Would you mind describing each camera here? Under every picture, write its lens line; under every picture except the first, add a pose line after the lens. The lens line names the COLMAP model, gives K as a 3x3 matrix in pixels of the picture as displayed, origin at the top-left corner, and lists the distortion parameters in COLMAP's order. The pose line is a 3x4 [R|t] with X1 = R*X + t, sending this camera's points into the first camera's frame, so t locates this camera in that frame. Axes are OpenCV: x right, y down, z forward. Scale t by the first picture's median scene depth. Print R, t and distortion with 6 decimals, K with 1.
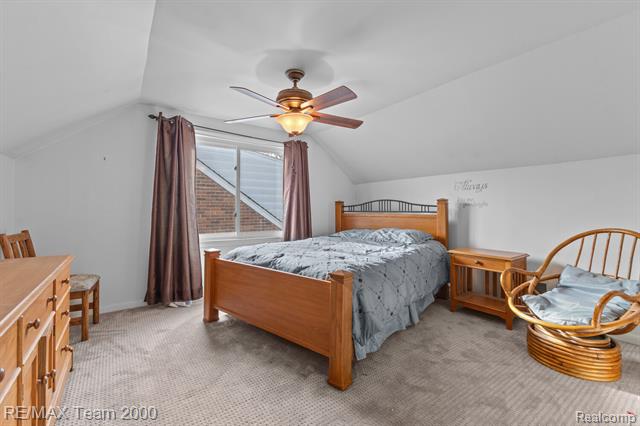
lens RADIAL K [[277.3, 0, 320.9], [0, 277.3, 214.1], [0, 0, 1]] dist [0.001455, 0.000158]
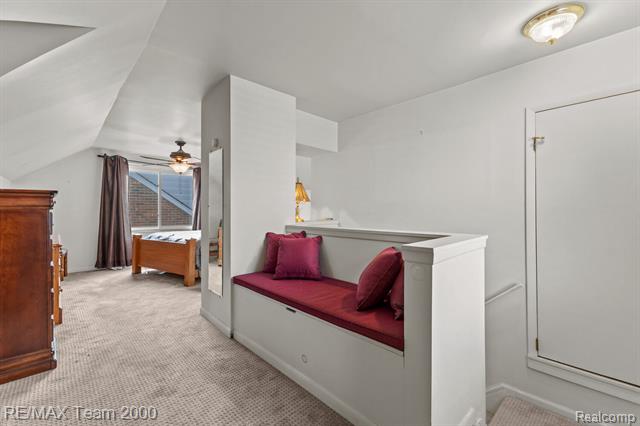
lens RADIAL K [[277.3, 0, 319.0], [0, 277.3, 208.6], [0, 0, 1]] dist [0.001455, 0.000158]
pose [[0.990087, -0.010296, 0.140076, 0.474271], [0.012039, 0.999860, -0.011597, -0.002359], [-0.139937, 0.013168, 0.990073, -0.857643]]
